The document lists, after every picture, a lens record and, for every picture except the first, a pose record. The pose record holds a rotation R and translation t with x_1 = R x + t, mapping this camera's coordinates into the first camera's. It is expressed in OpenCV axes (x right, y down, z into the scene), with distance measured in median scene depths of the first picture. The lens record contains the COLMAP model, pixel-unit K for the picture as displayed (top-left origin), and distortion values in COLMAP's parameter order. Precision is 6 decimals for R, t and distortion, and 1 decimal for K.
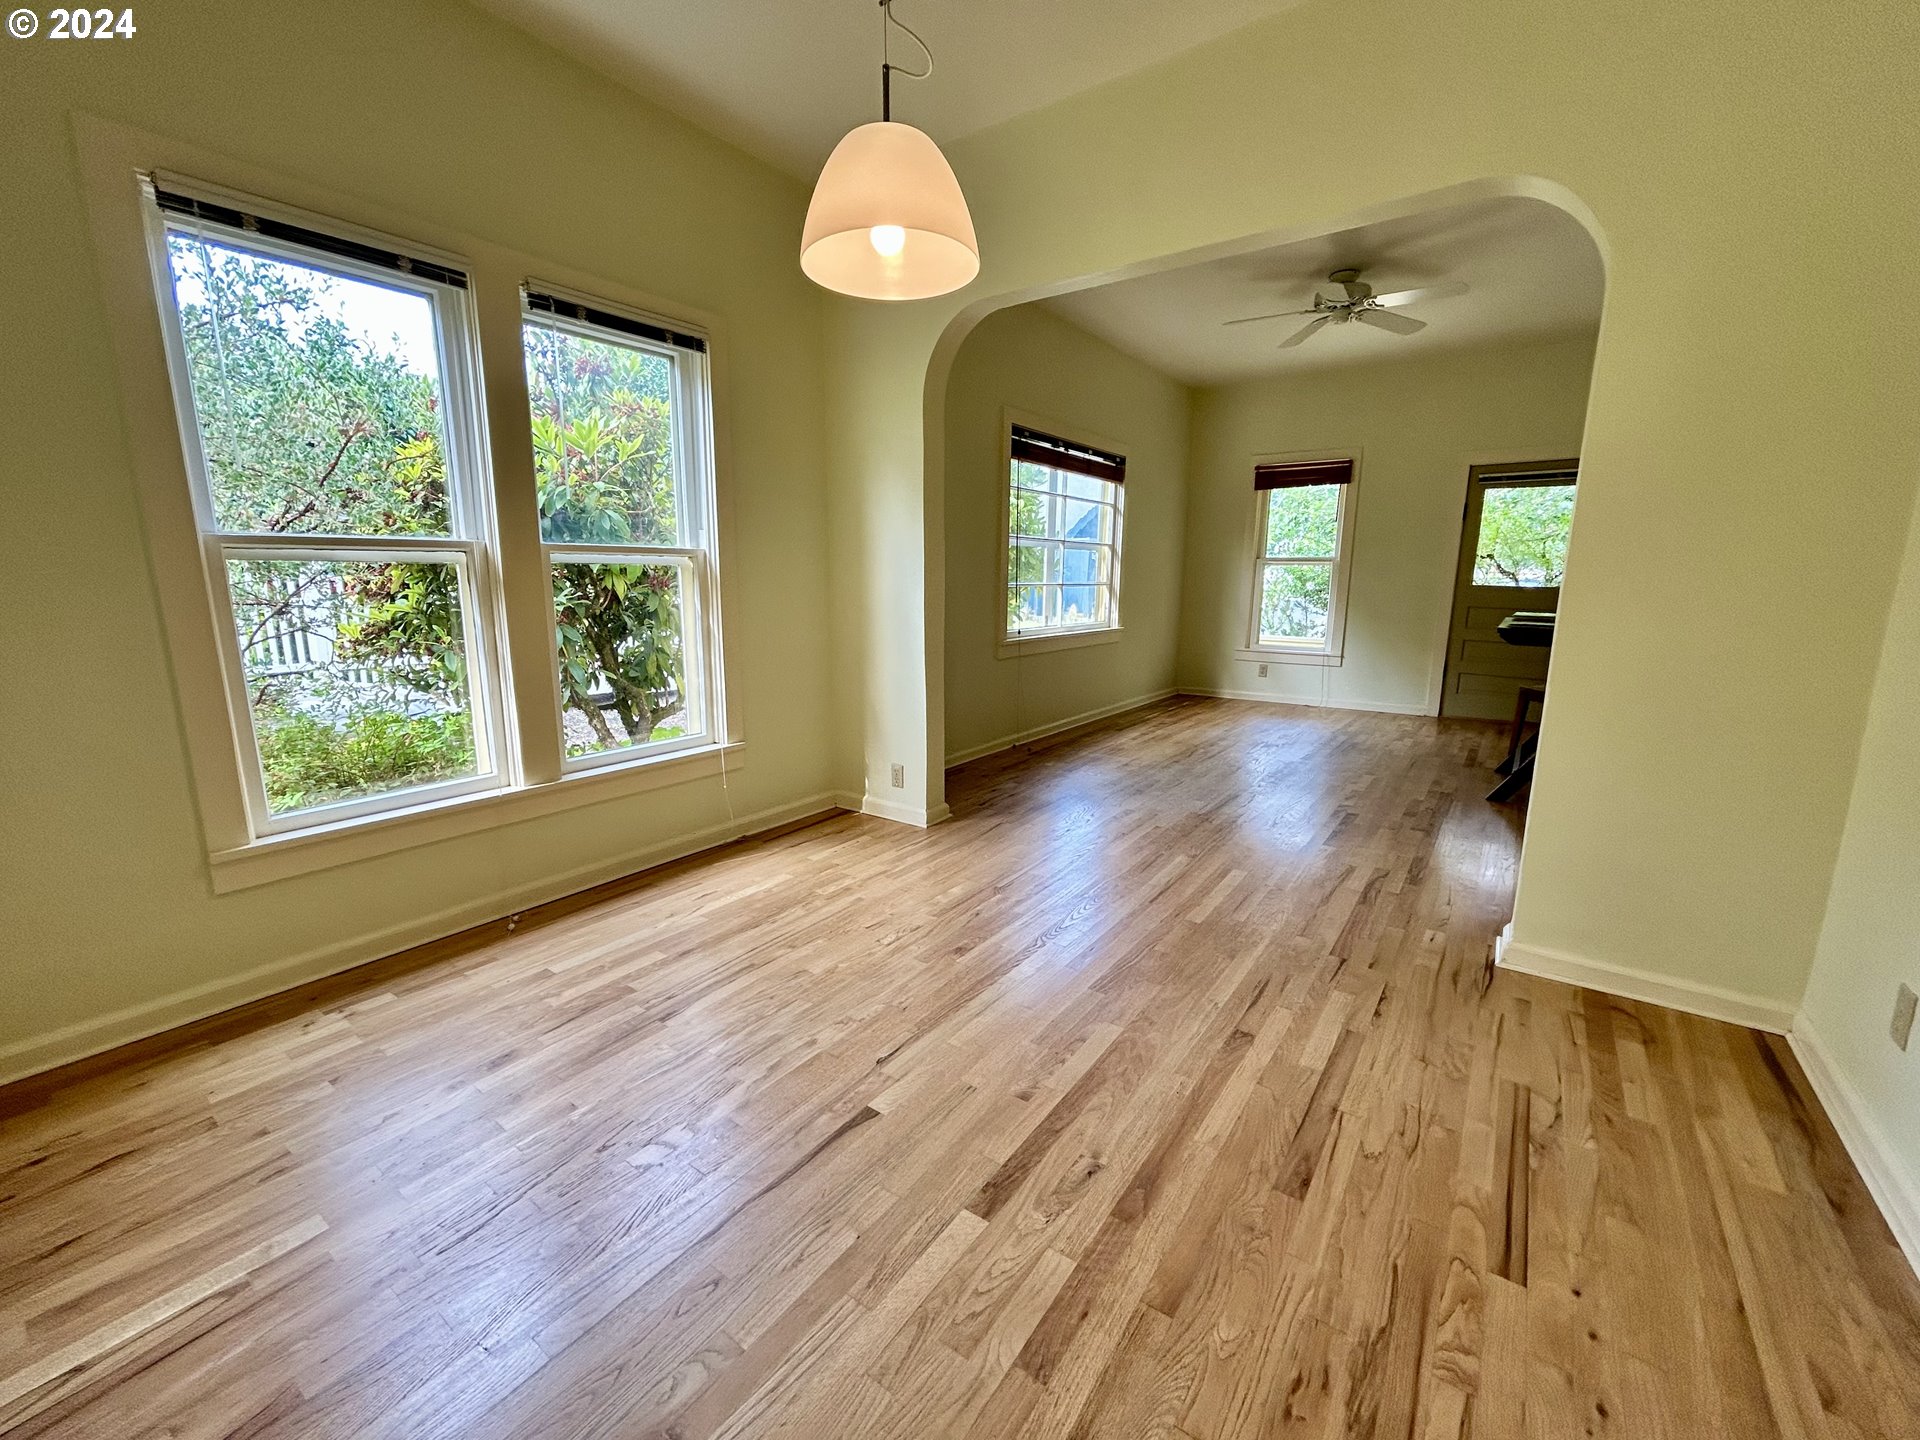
lens RADIAL K [[779.4, 0, 958.5], [0, 779.4, 712.7], [0, 0, 1]] dist [0.000241, 0.000901]
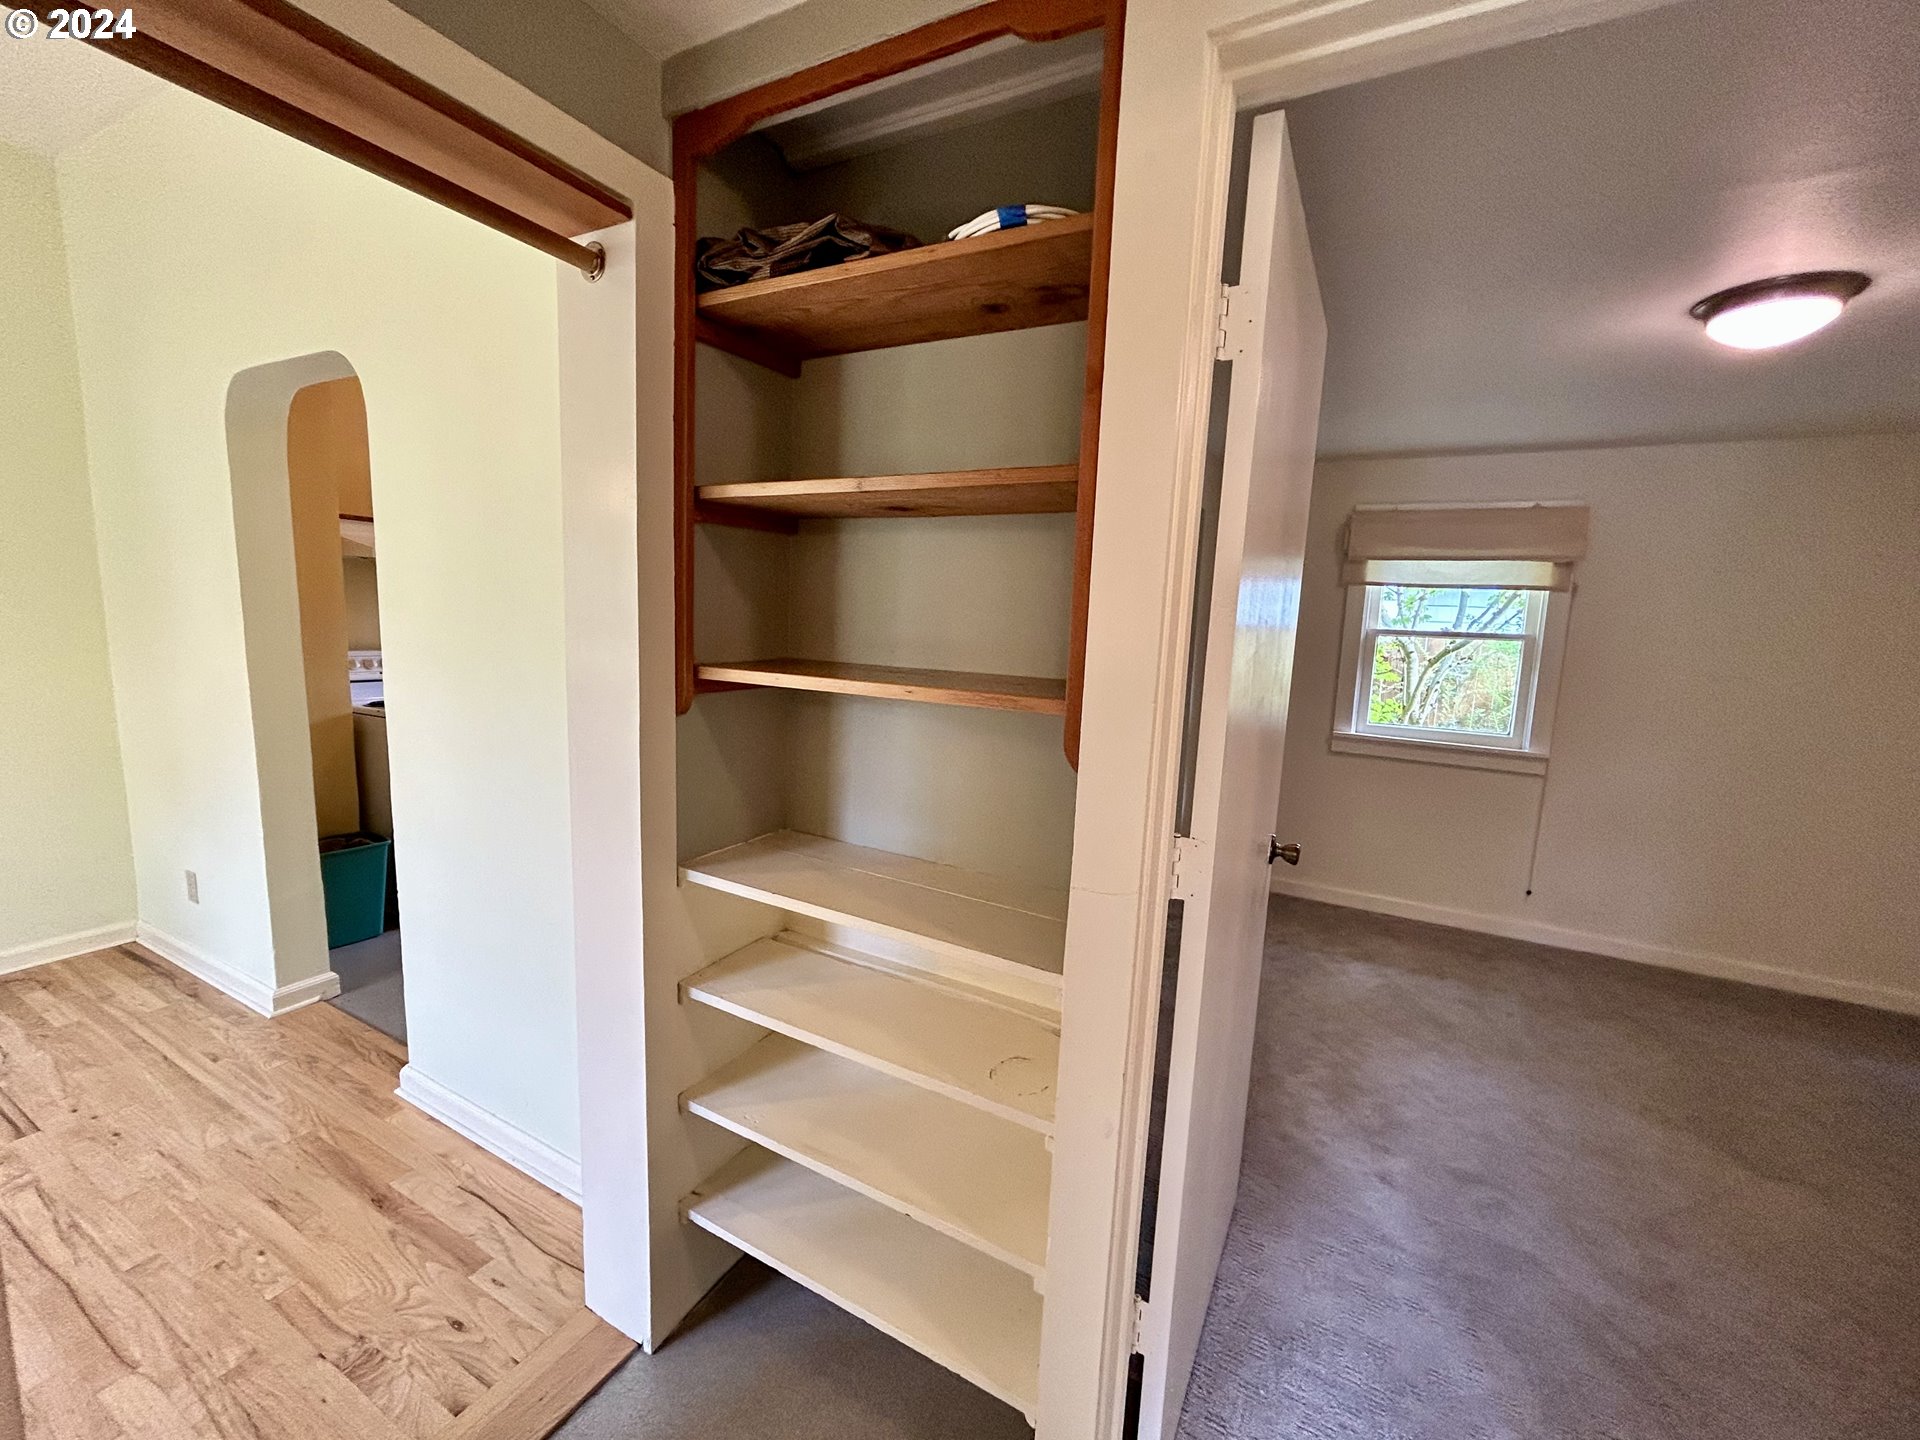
lens RADIAL K [[779.4, 0, 959.2], [0, 779.4, 716.9], [0, 0, 1]] dist [0.000241, 0.000901]
pose [[-0.136353, -0.143528, 0.980208, -0.459256], [0.137745, 0.977091, 0.162233, -0.028619], [-0.981037, 0.157140, -0.113459, -0.366718]]
